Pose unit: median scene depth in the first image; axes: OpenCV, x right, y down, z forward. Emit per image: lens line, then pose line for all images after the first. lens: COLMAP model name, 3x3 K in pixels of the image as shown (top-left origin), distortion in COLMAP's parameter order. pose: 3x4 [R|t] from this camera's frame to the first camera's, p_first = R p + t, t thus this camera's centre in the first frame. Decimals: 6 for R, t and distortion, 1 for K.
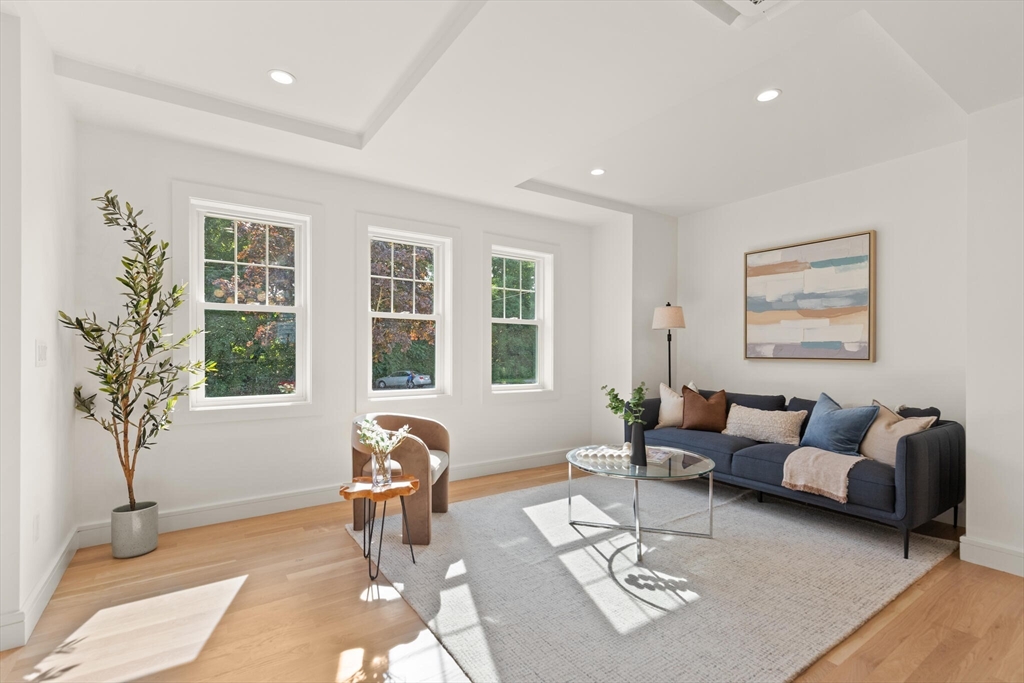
lens RADIAL K [[473.3, 0, 524.4], [0, 473.3, 357.6], [0, 0, 1]] dist [0.000848, 0.000454]
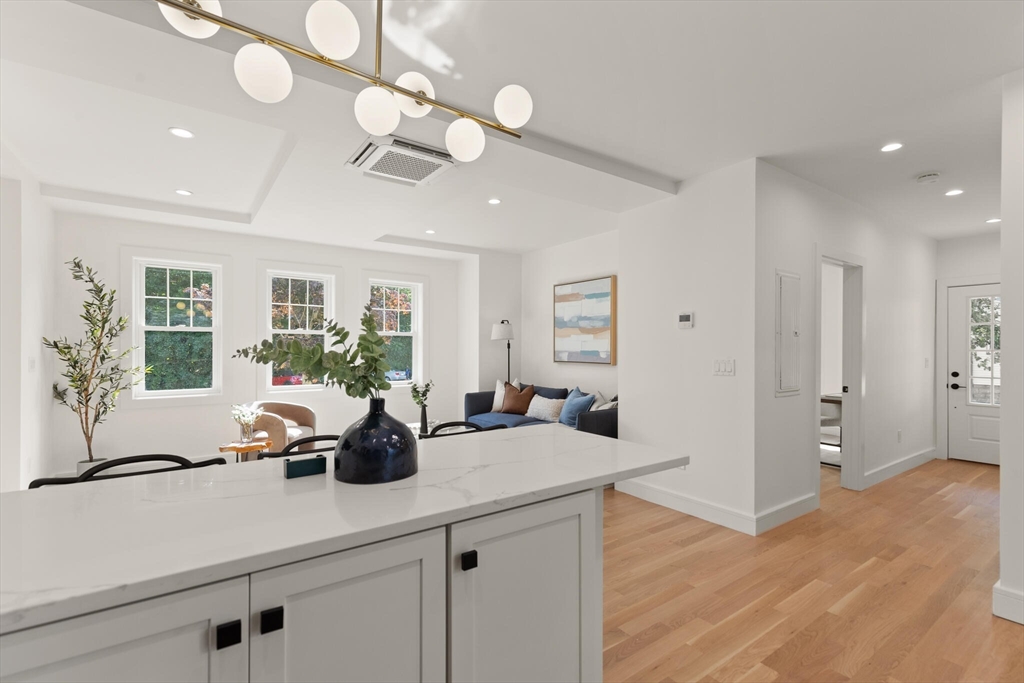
lens RADIAL K [[473.3, 0, 530.5], [0, 473.3, 351.9], [0, 0, 1]] dist [0.000848, 0.000454]
pose [[0.999787, -0.000813, 0.020646, 0.494536], [0.000853, 0.999998, -0.001953, -0.032440], [-0.020645, 0.001970, 0.999785, -0.496836]]
